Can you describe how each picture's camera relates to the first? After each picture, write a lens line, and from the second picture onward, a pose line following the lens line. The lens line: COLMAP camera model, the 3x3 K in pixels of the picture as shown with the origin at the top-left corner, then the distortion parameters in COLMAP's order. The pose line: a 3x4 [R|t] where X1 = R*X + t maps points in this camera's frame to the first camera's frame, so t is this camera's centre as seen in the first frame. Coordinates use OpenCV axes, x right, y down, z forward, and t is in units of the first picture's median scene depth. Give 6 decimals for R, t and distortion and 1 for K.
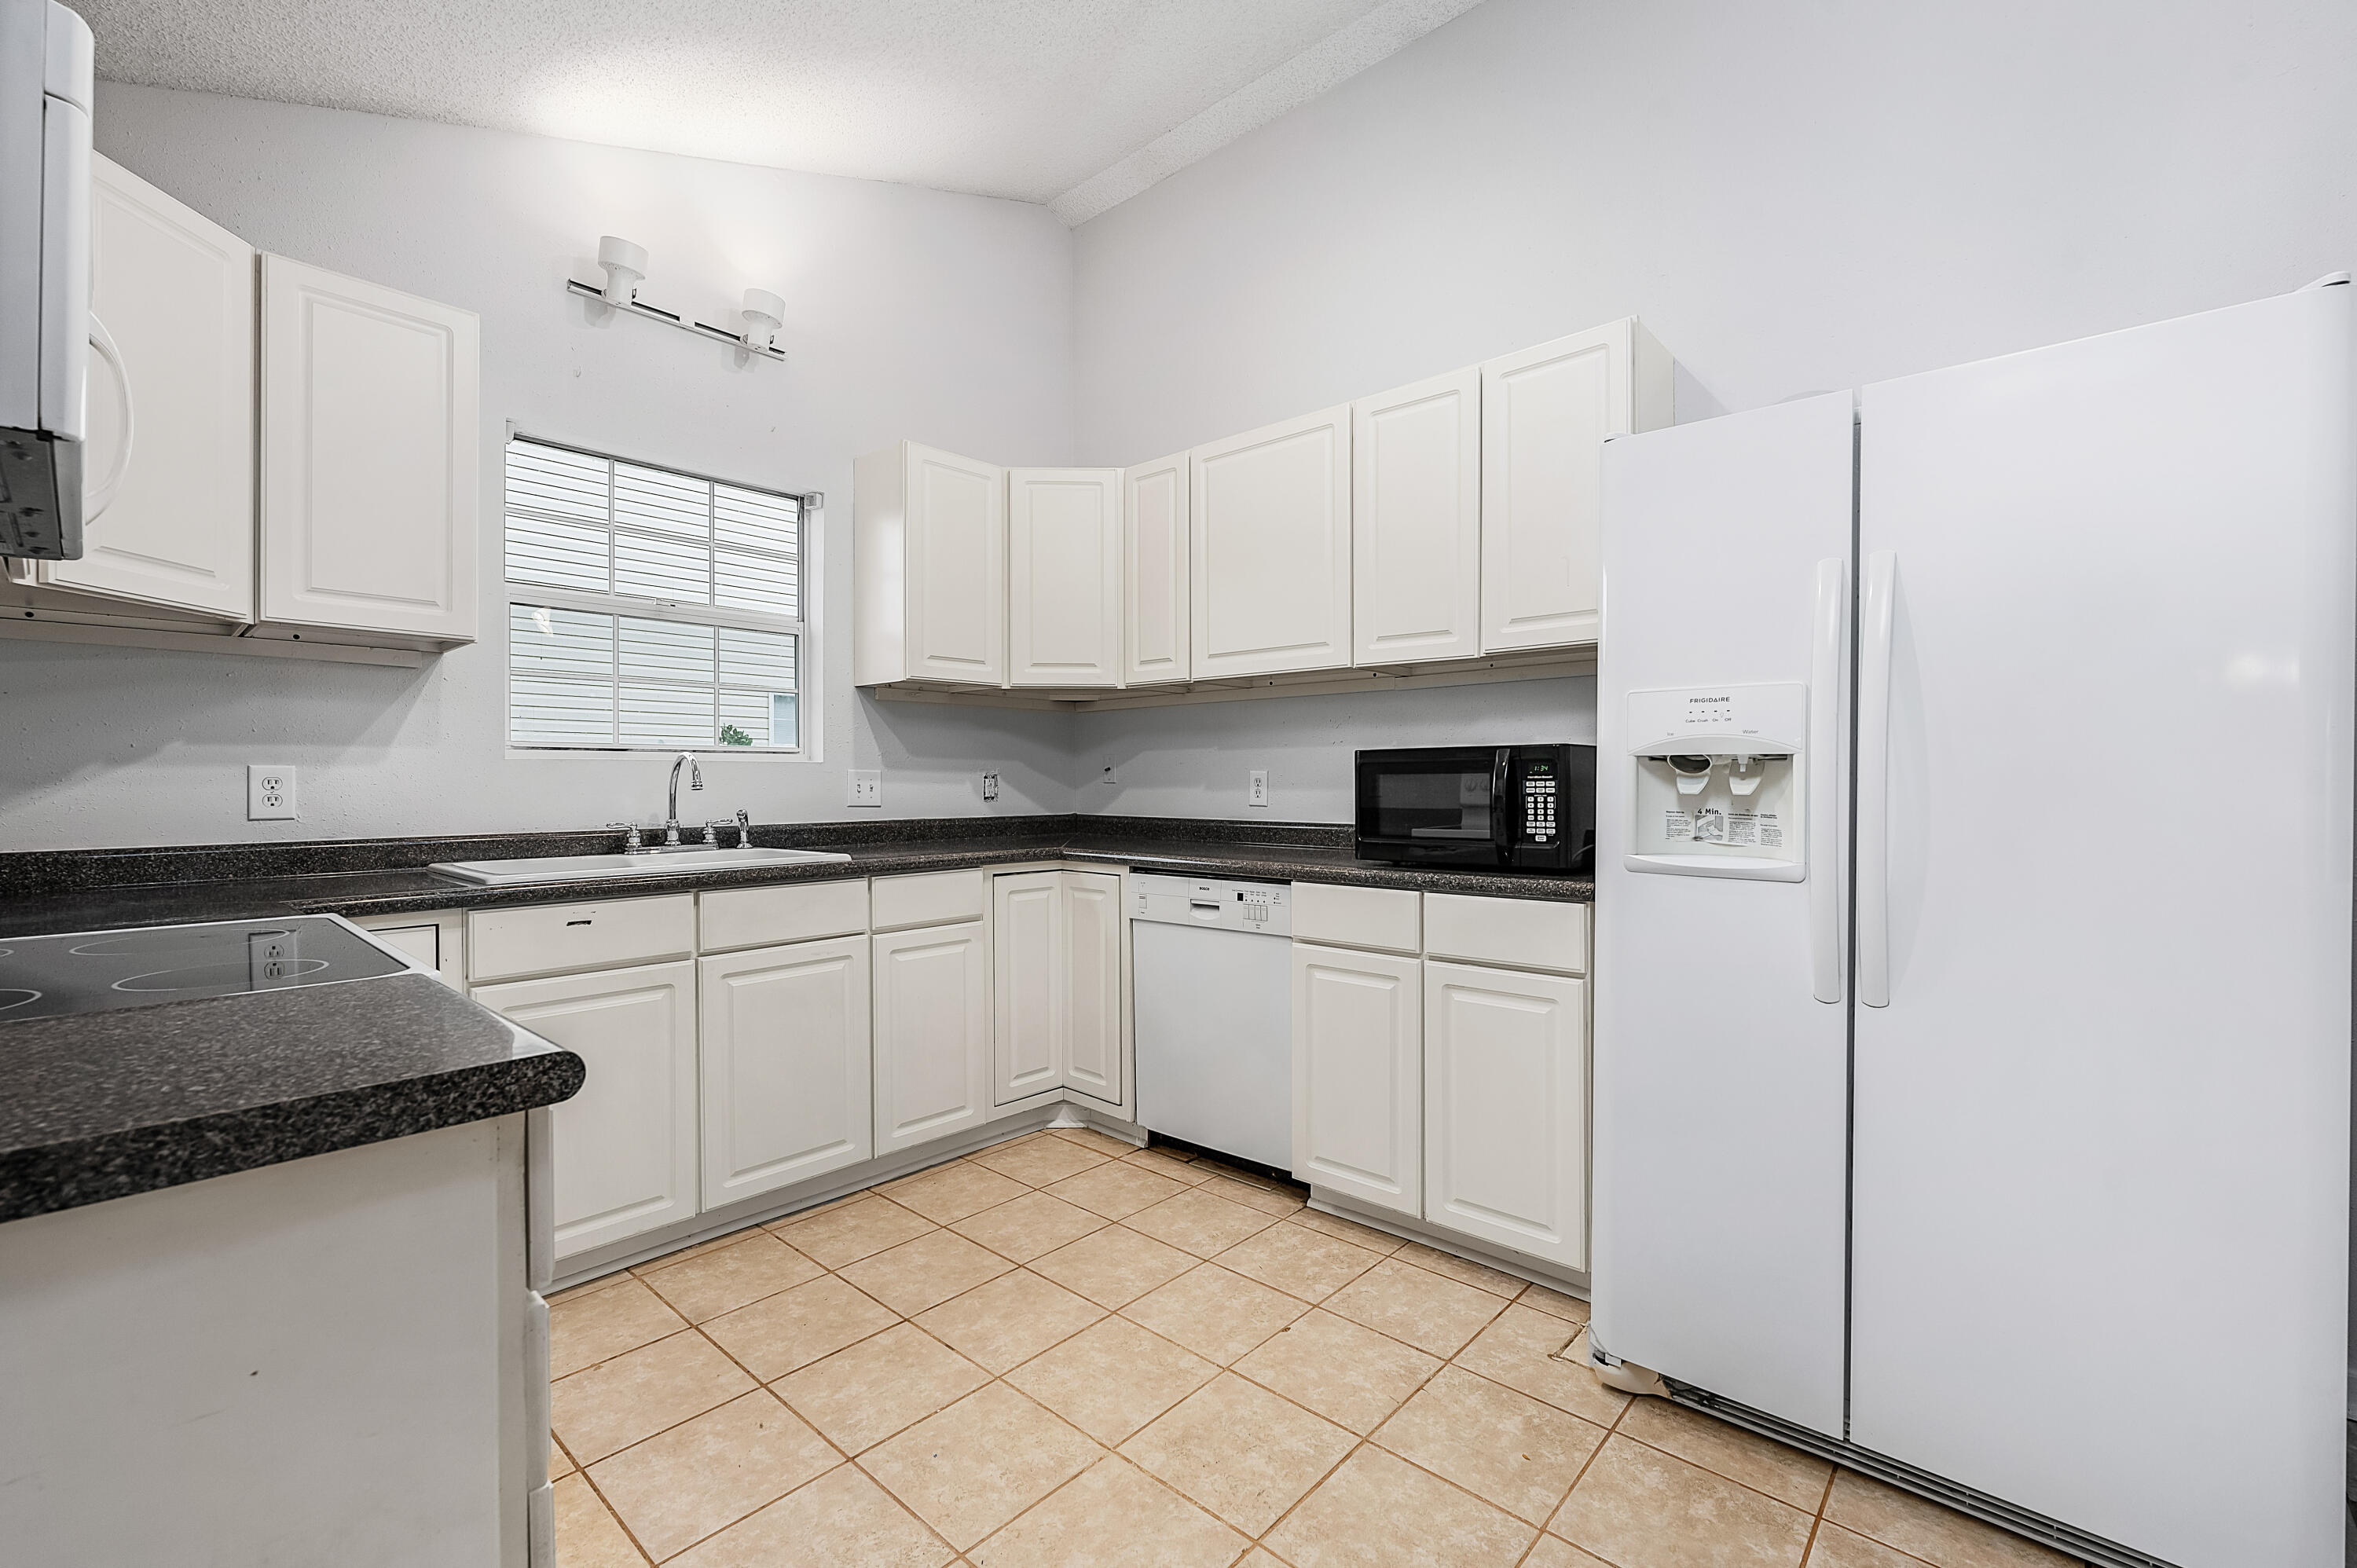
lens RADIAL K [[989.1, 0, 1187.7], [0, 989.1, 782.9], [0, 0, 1]] dist [0.000739, 0.000144]
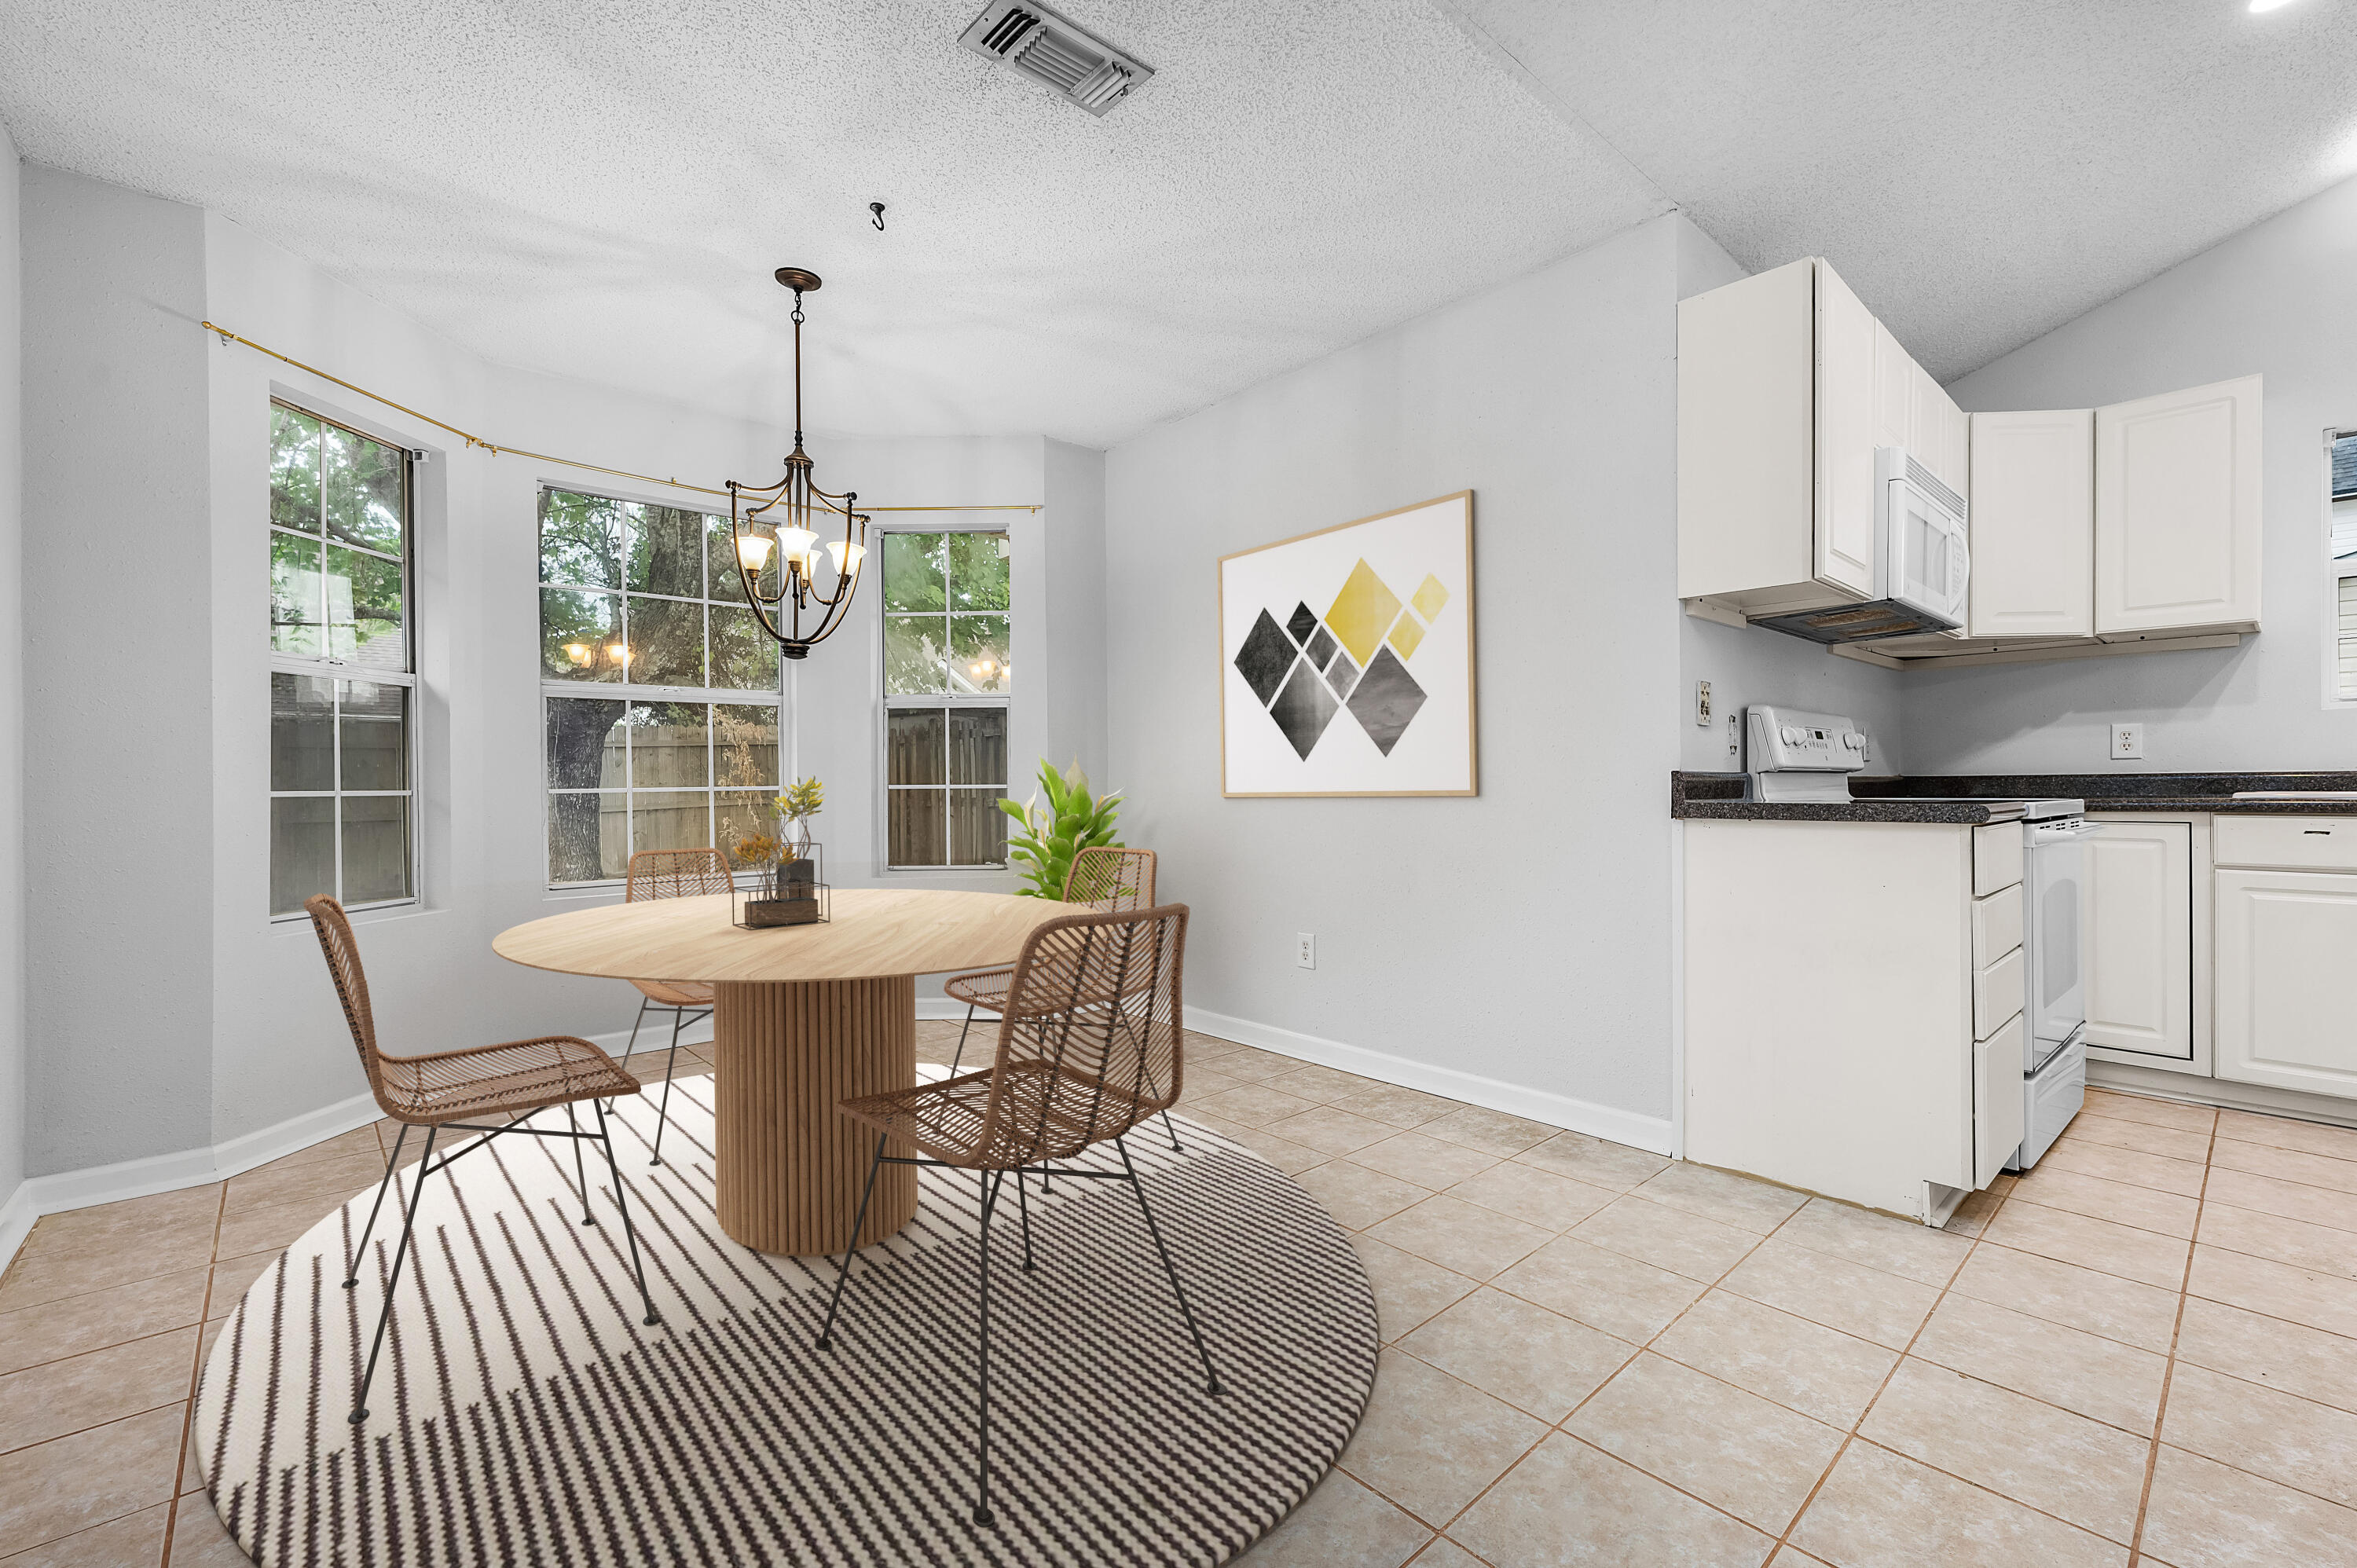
lens RADIAL K [[989.1, 0, 1177.9], [0, 989.1, 793.6], [0, 0, 1]] dist [0.000739, 0.000144]
pose [[-0.118982, 0.010299, -0.992843, 0.644520], [0.007266, 0.999928, 0.009502, 0.053633], [0.992870, -0.006084, -0.119049, -0.236030]]
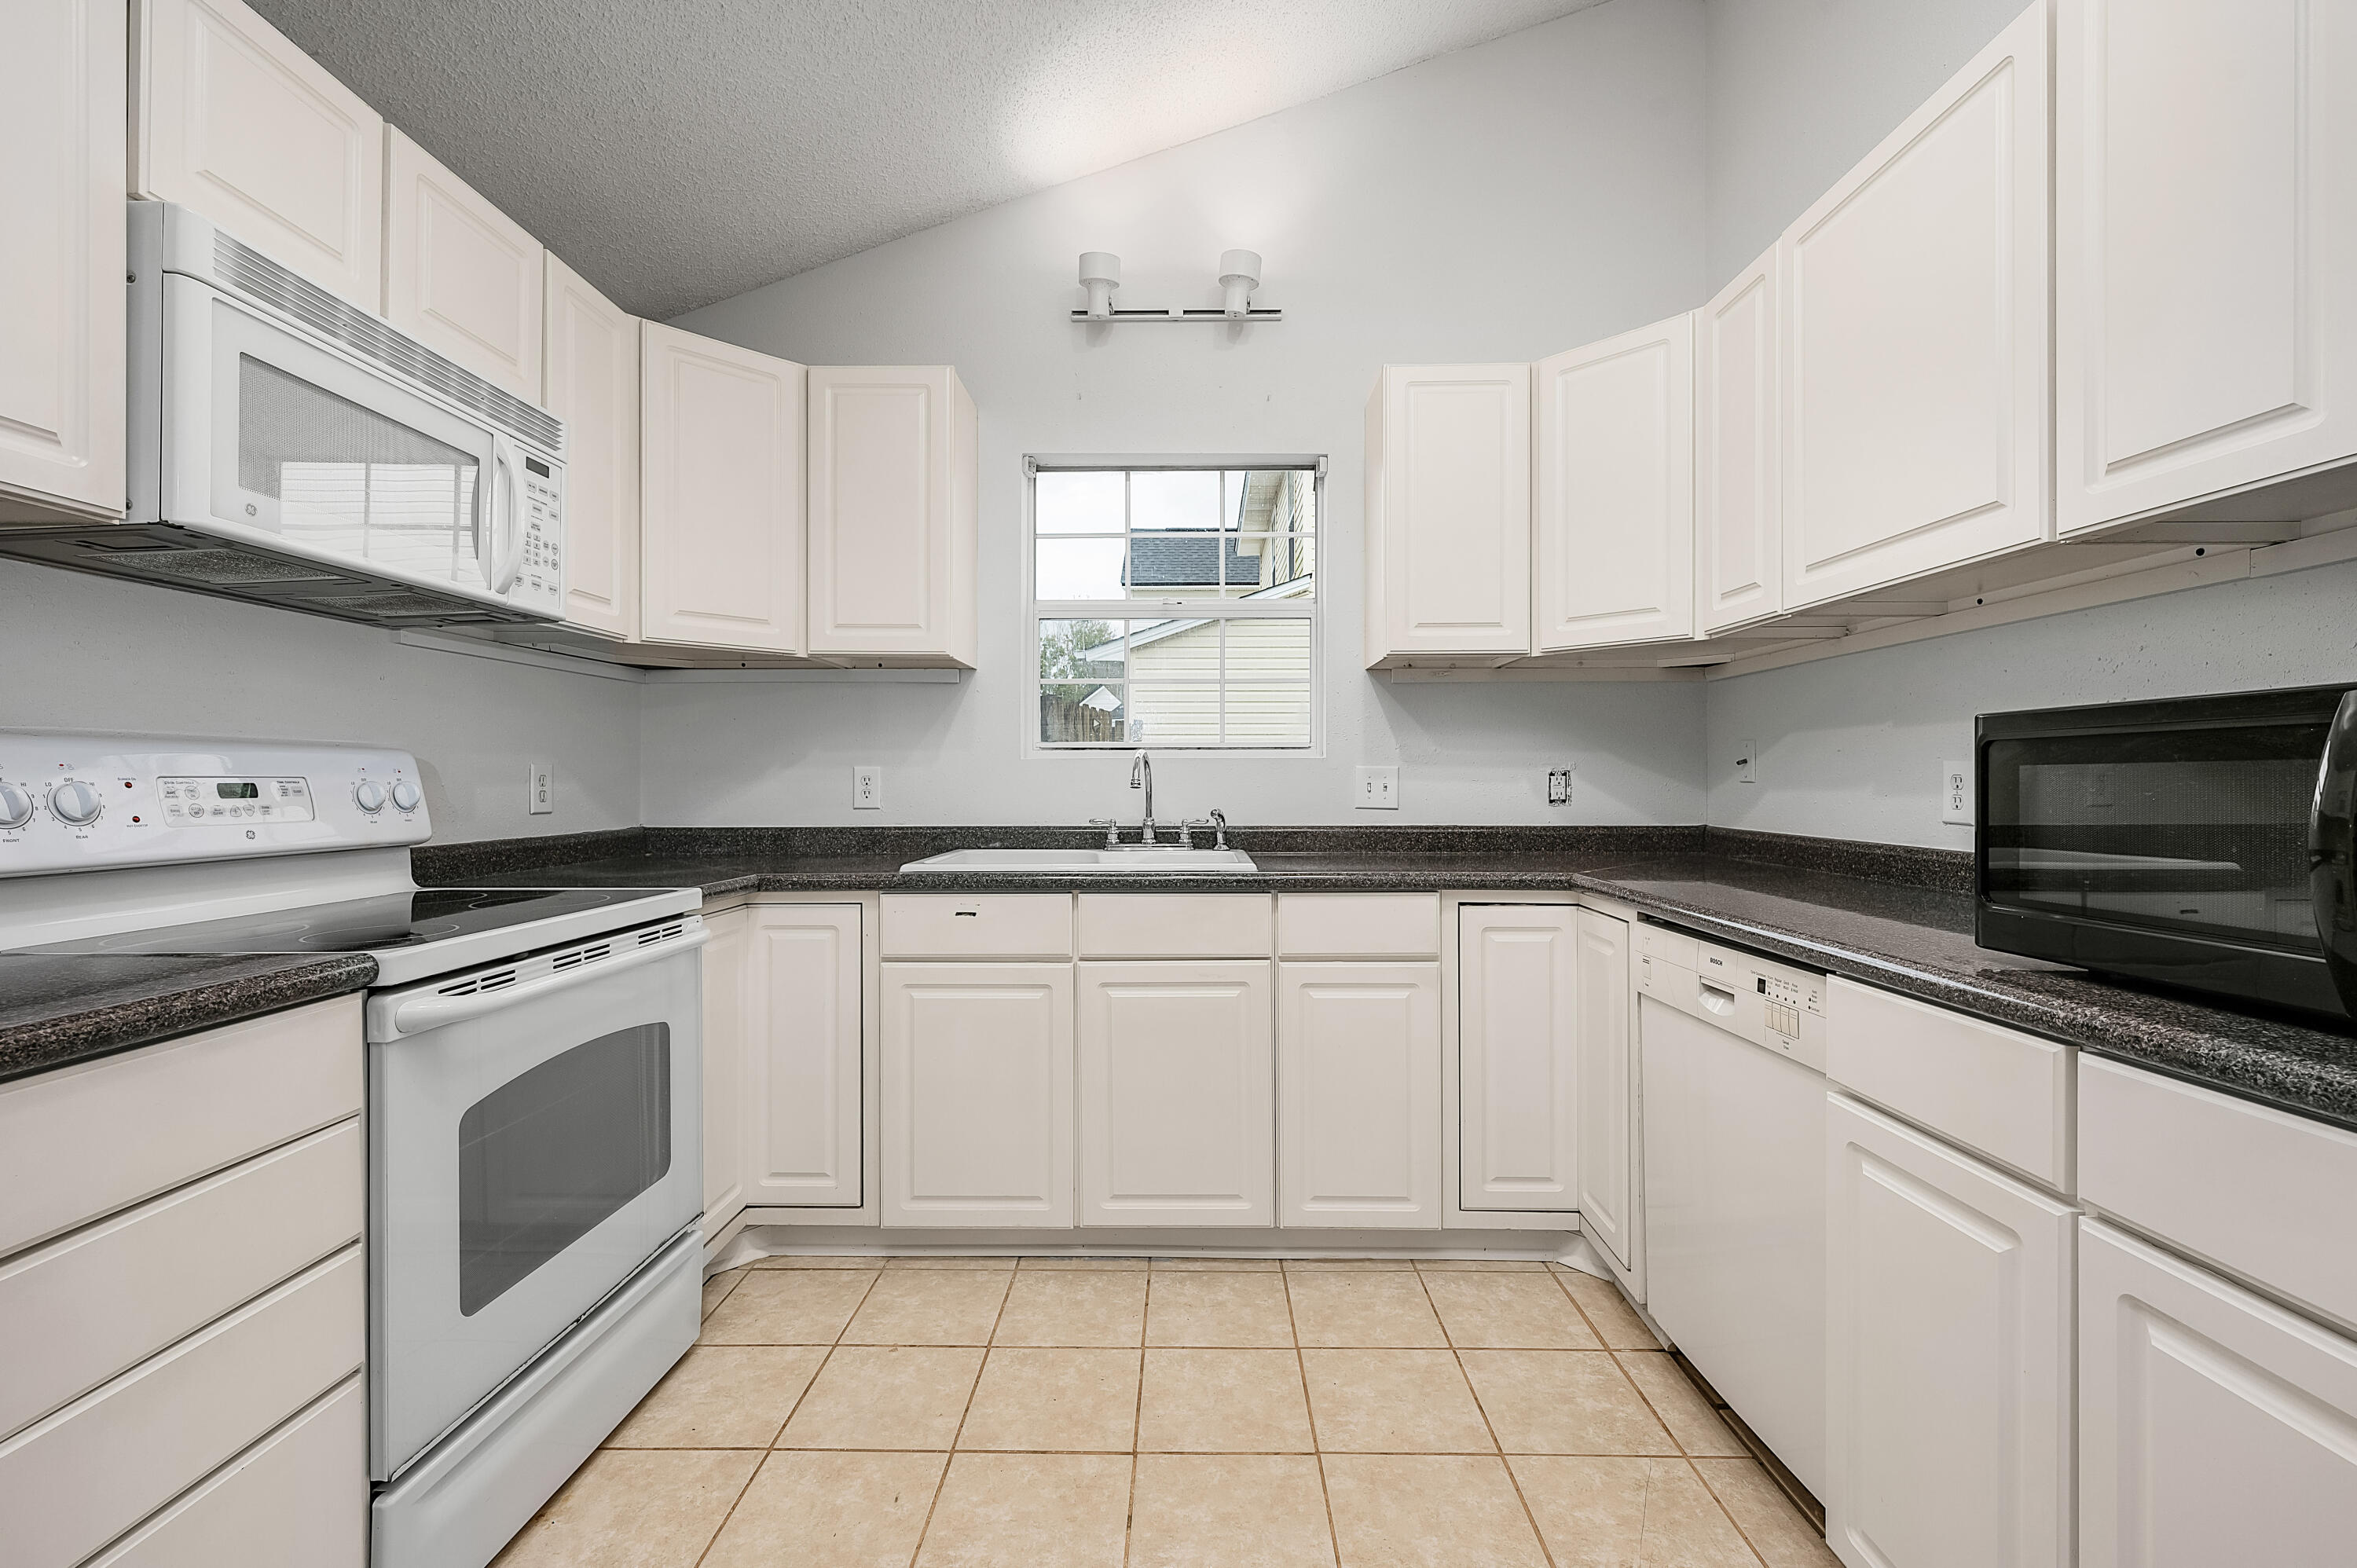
lens RADIAL K [[989.1, 0, 1187.3], [0, 989.1, 781.8], [0, 0, 1]] dist [0.000739, 0.000144]
pose [[0.657408, 0.002966, -0.753529, 0.260061], [-0.001610, 0.999995, 0.002532, -0.001451], [0.753533, -0.000451, 0.657410, 0.382265]]
